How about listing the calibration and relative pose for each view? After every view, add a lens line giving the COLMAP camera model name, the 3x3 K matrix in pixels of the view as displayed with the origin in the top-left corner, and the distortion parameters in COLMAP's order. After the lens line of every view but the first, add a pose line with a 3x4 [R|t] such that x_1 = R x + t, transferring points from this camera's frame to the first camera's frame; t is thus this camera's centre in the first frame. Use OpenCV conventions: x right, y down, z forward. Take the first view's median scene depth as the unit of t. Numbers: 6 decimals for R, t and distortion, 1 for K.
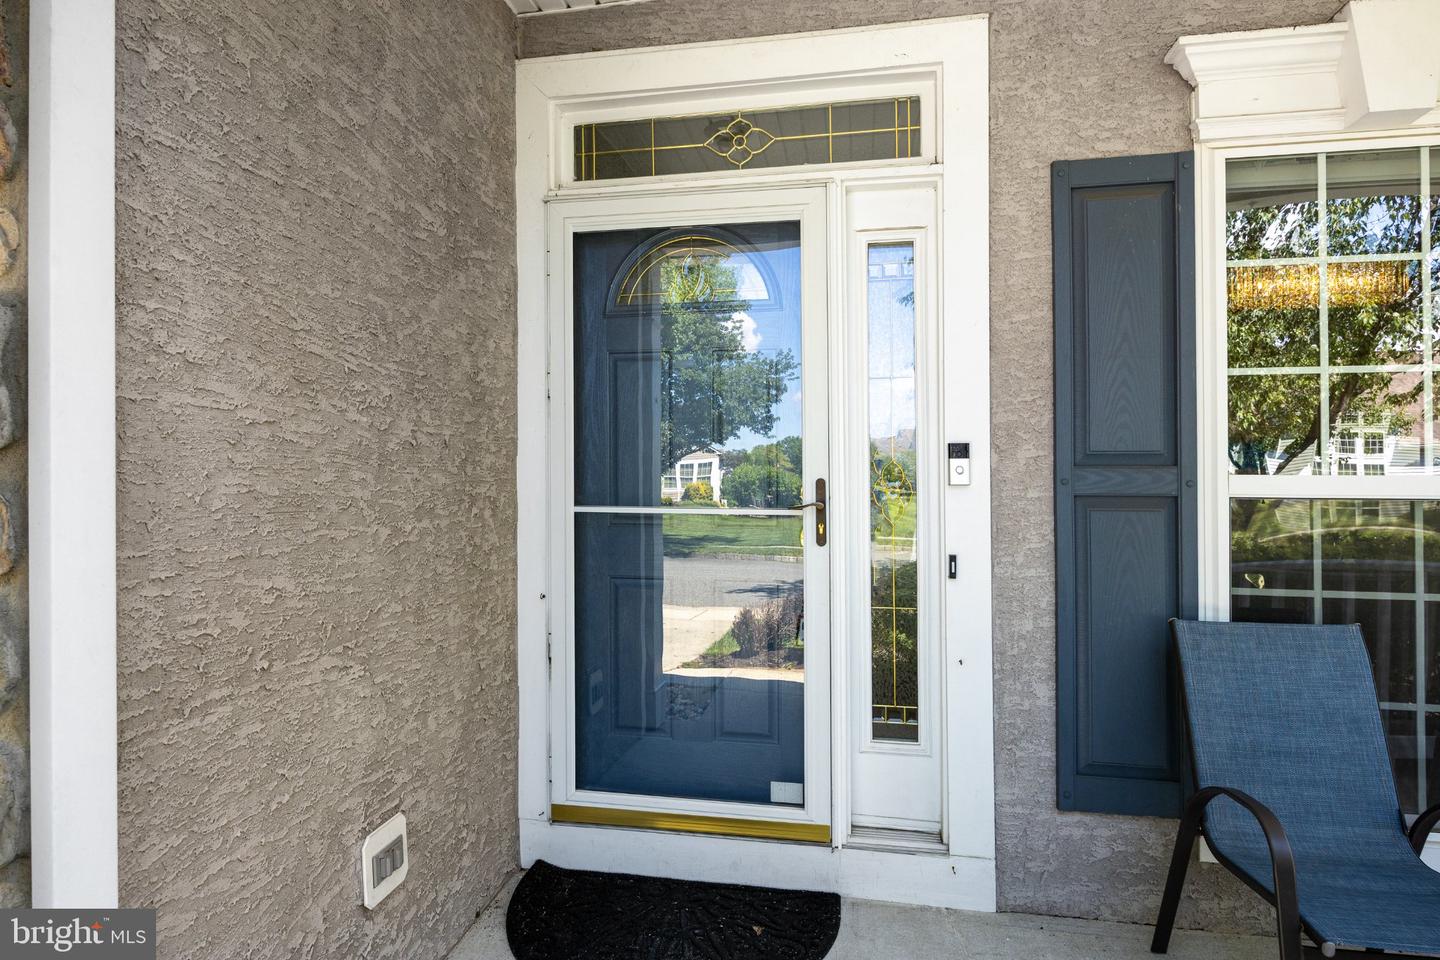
lens RADIAL K [[755.9, 0, 714.5], [0, 755.9, 490.8], [0, 0, 1]] dist [0.003618, -0.000006]
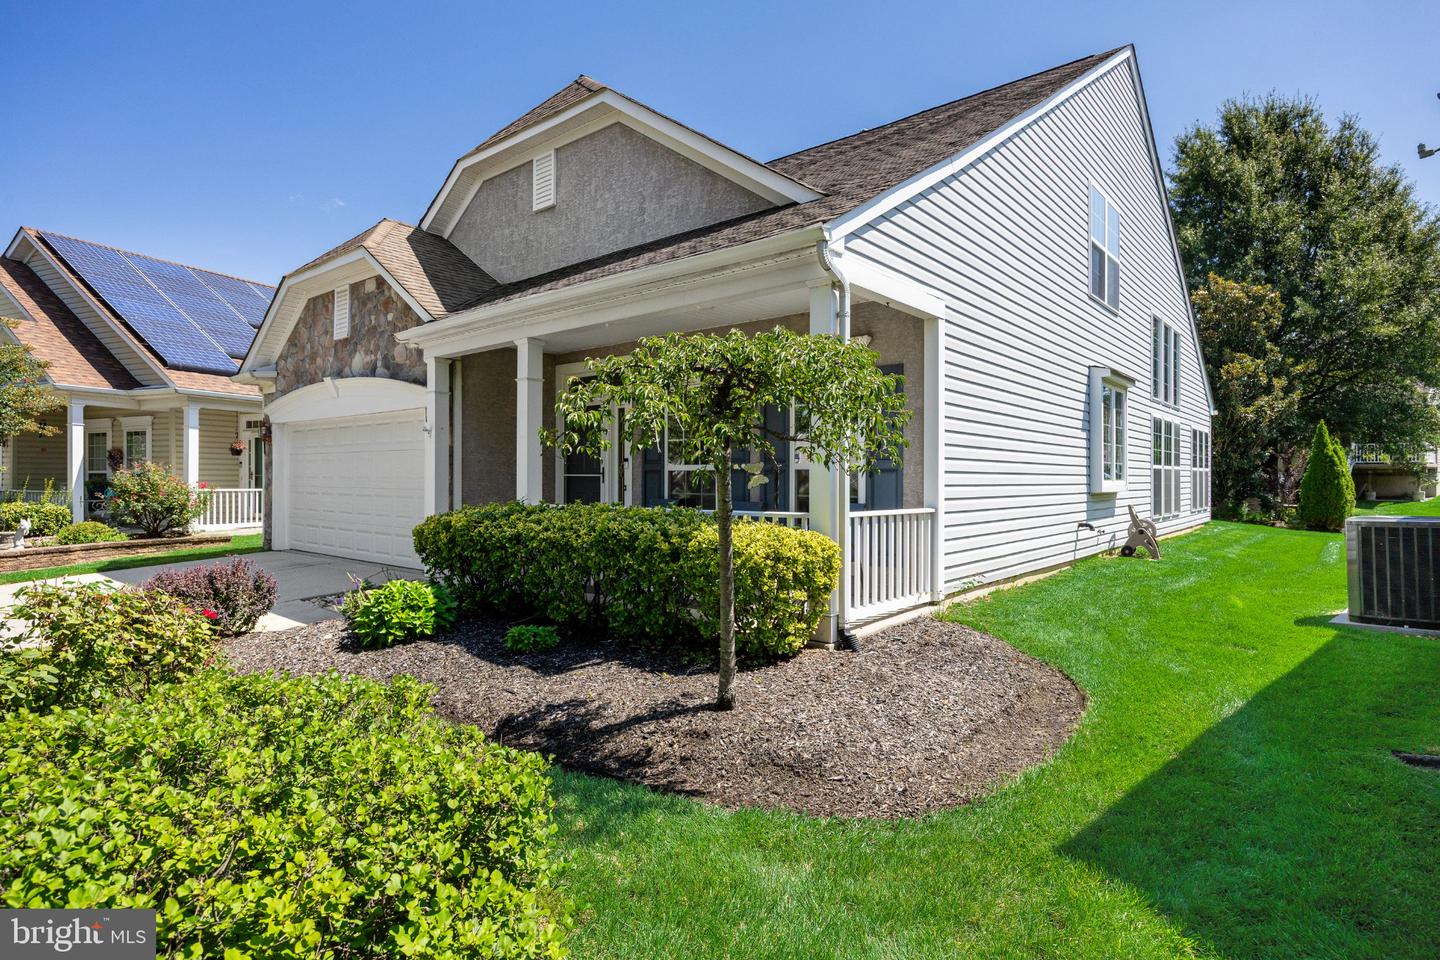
lens RADIAL K [[755.9, 0, 722.6], [0, 755.9, 473.4], [0, 0, 1]] dist [0.003618, -0.000006]
pose [[0.860882, -0.000211, -0.508804, 2.866446], [-0.003729, 0.999970, -0.006725, 0.044749], [0.508790, 0.007687, 0.860856, -2.275526]]
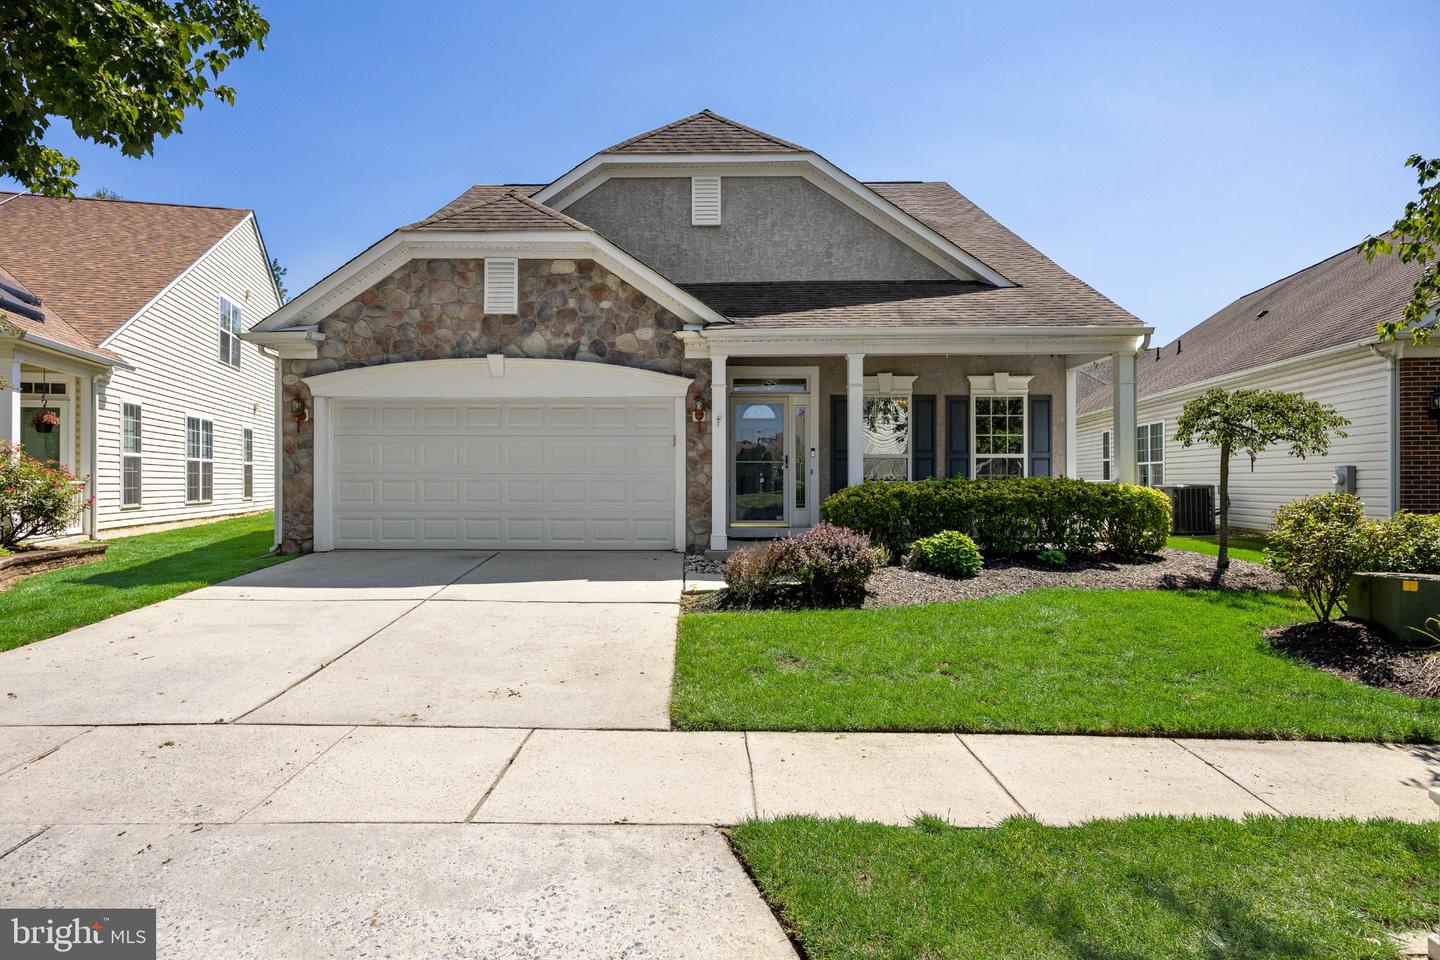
lens RADIAL K [[810.6, 0, 721.3], [0, 810.6, 488.4], [0, 0, 1]] dist [-0.001171, -0.000202]
pose [[0.990355, 0.002144, 0.138539, -1.066912], [-0.002064, 0.999998, -0.000720, 0.217292], [-0.138540, 0.000427, 0.990357, -4.406131]]
